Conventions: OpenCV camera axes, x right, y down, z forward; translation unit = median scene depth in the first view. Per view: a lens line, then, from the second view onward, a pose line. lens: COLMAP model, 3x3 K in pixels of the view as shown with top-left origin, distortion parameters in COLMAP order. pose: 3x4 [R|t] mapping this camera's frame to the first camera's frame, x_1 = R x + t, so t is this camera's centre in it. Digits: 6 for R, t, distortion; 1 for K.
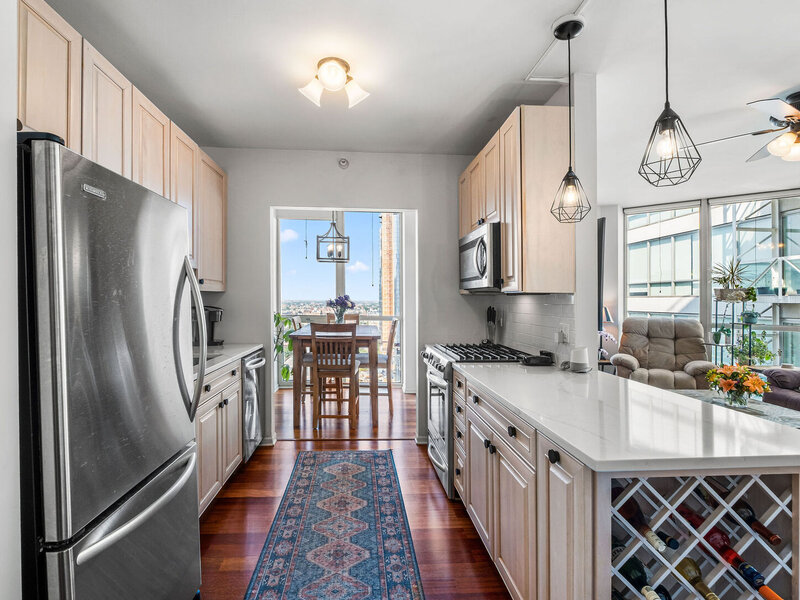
lens RADIAL K [[402.9, 0, 381.1], [0, 402.9, 296.6], [0, 0, 1]] dist [0.000335, -0.005833]
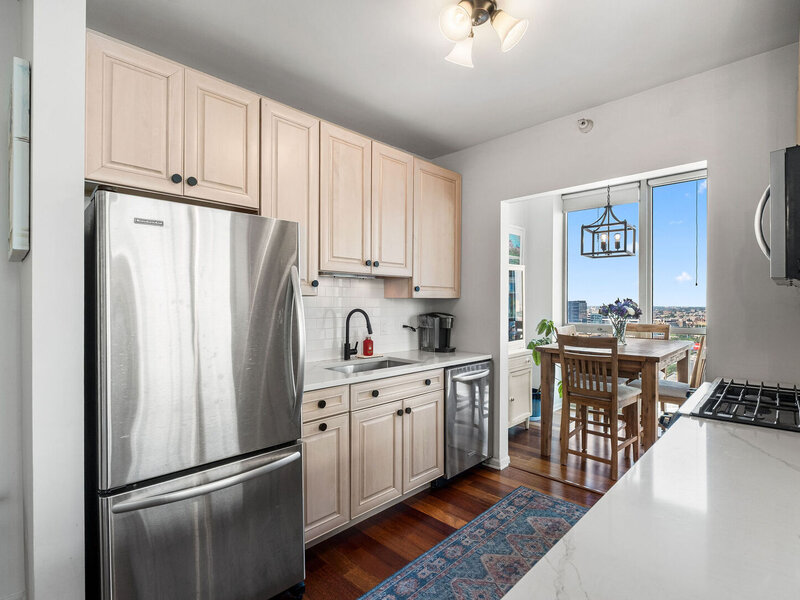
lens RADIAL K [[402.9, 0, 393.6], [0, 402.9, 306.3], [0, 0, 1]] dist [0.000335, -0.005833]
pose [[0.672070, -0.006285, -0.740461, 0.253729], [0.012207, 0.999922, 0.002593, 0.003405], [0.740387, -0.010782, 0.672095, 0.249658]]
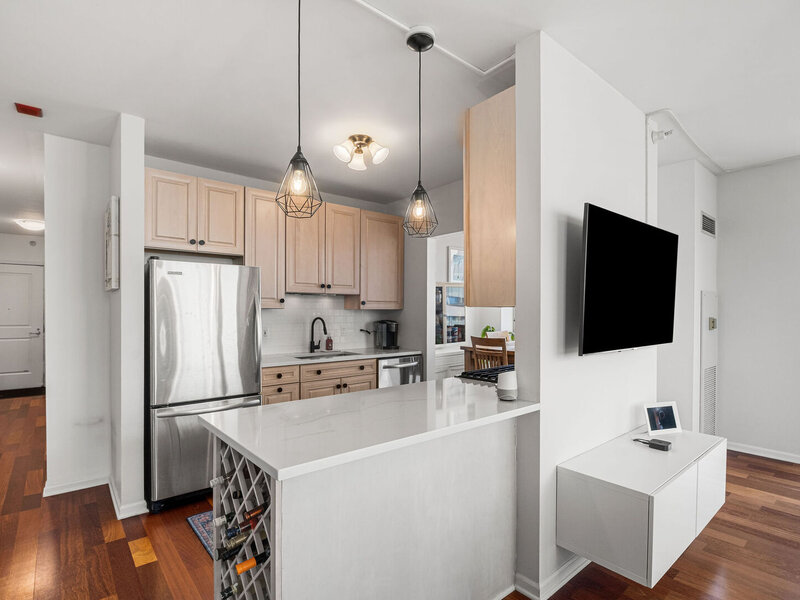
lens RADIAL K [[402.9, 0, 383.3], [0, 402.9, 315.1], [0, 0, 1]] dist [0.000335, -0.005833]
pose [[0.584594, -0.004905, -0.811311, 0.699233], [0.012131, 0.999923, 0.002696, 0.002847], [0.811235, -0.011418, 0.584609, 0.206369]]
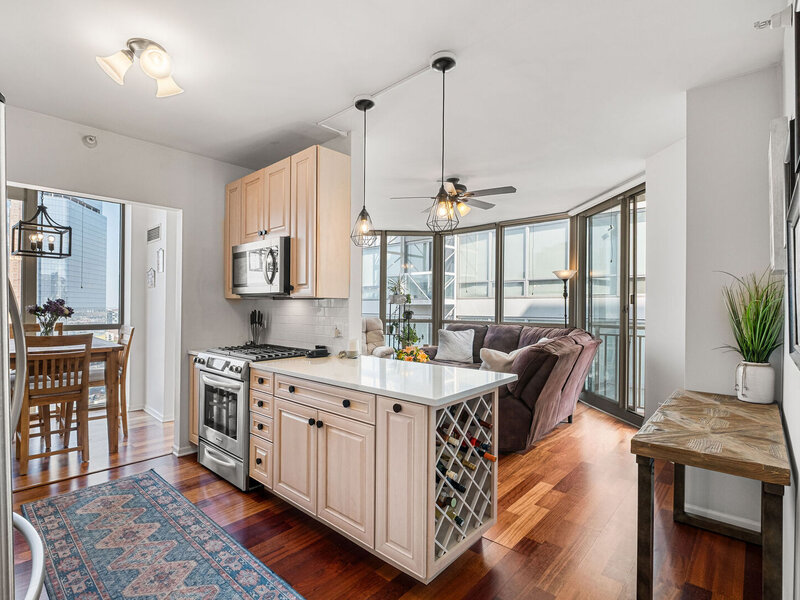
lens RADIAL K [[402.9, 0, 382.5], [0, 402.9, 304.1], [0, 0, 1]] dist [0.000335, -0.005833]
pose [[0.725186, -0.007680, 0.688510, -0.231780], [0.001356, 0.999952, 0.009727, -0.001699], [-0.688552, -0.006120, 0.725161, -0.017455]]
